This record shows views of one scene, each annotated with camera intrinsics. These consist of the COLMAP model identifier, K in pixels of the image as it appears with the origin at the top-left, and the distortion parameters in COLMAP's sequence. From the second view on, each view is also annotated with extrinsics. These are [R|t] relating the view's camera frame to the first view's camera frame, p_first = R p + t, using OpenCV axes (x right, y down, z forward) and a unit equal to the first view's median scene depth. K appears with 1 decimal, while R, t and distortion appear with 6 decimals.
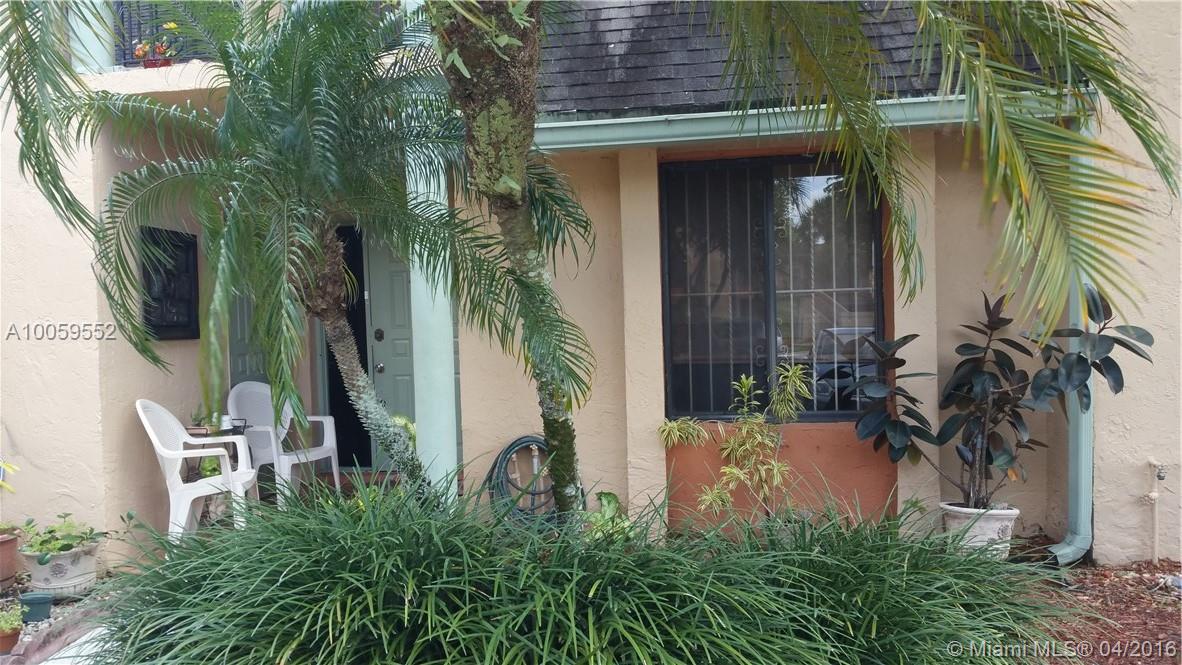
lens RADIAL K [[961.4, 0, 590.0], [0, 961.4, 330.6], [0, 0, 1]] dist [0.093519, -0.153610]
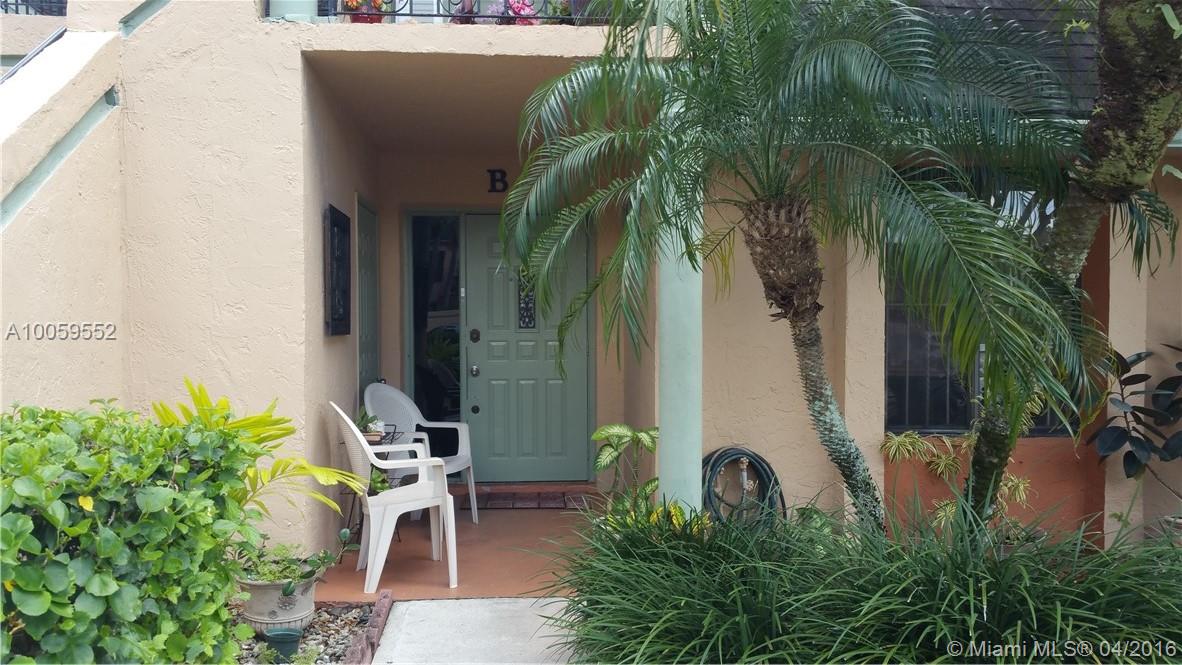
lens RADIAL K [[961.4, 0, 588.8], [0, 961.4, 334.2], [0, 0, 1]] dist [0.093519, -0.153610]
pose [[0.981343, 0.029950, 0.189920, -0.402256], [-0.029389, 0.999551, -0.005773, 0.007470], [-0.190008, 0.000084, 0.981783, 0.097632]]
